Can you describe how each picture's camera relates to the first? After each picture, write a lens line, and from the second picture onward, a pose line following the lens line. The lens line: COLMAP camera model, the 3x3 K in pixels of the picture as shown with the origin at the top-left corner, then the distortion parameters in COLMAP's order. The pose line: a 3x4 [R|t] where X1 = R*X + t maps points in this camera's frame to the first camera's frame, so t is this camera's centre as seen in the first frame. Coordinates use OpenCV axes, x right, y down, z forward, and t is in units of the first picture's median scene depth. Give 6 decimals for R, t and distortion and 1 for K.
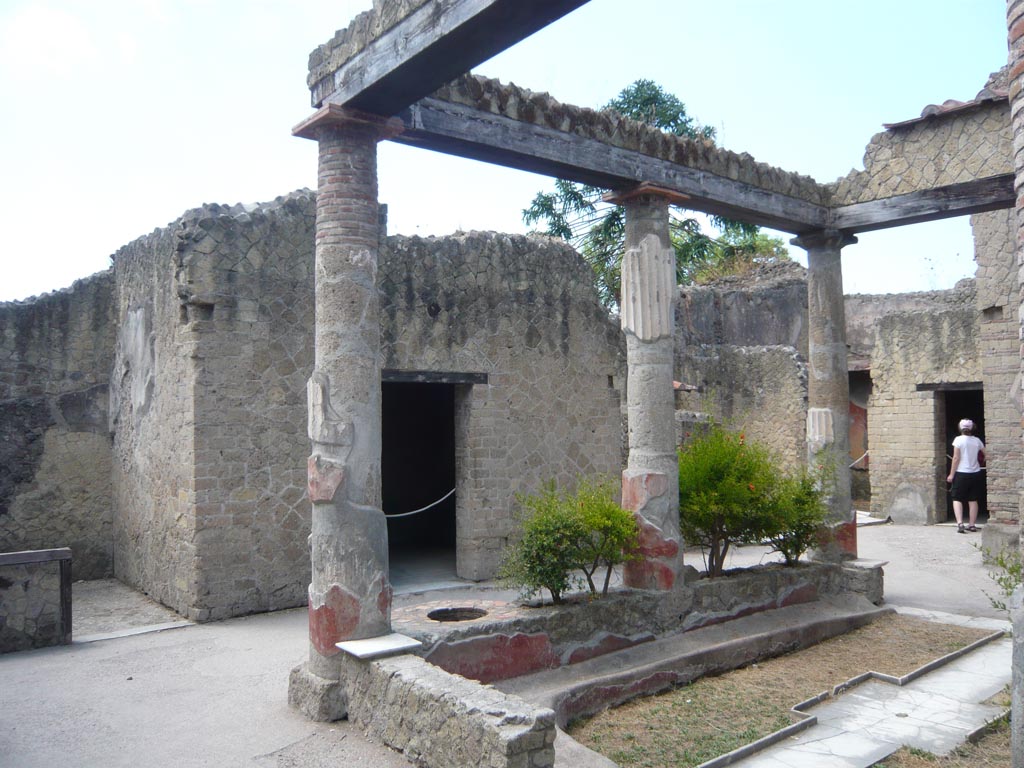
lens RADIAL K [[870.3, 0, 513.6], [0, 870.3, 383.4], [0, 0, 1]] dist [-0.089266, 0.019244]
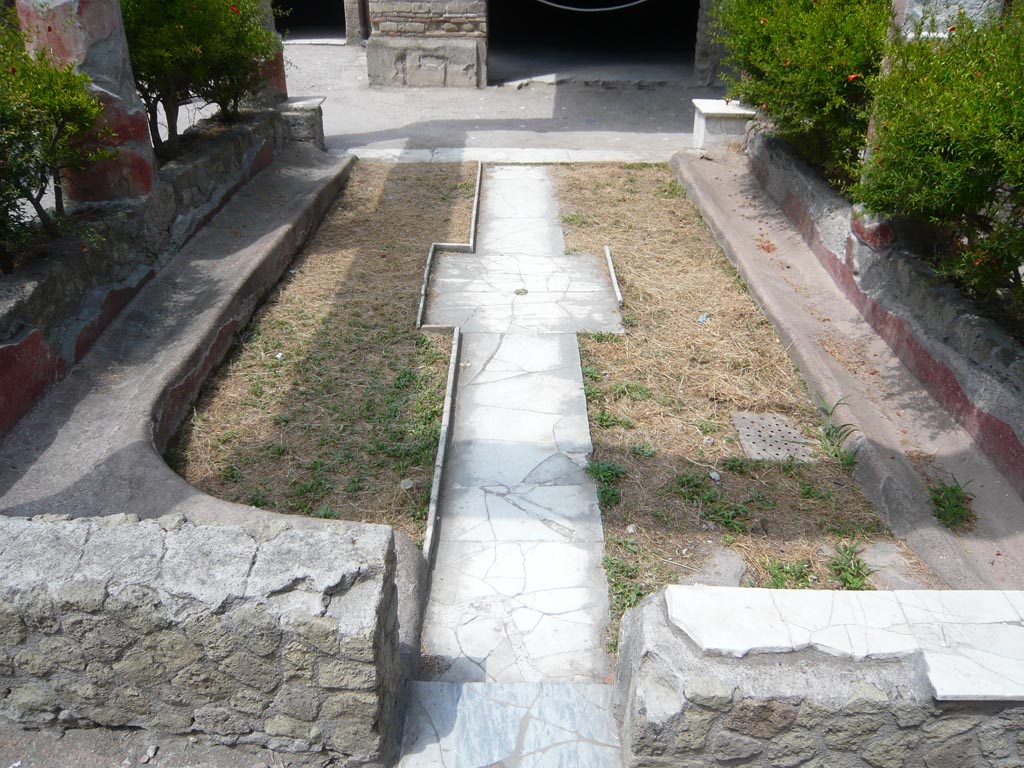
lens RADIAL K [[870.3, 0, 509.0], [0, 870.3, 391.1], [0, 0, 1]] dist [-0.089266, 0.019244]
pose [[0.646351, -0.363540, 0.670872, -0.137715], [-0.040707, 0.861529, 0.506075, 0.042382], [-0.761954, -0.354411, 0.542051, 0.463149]]
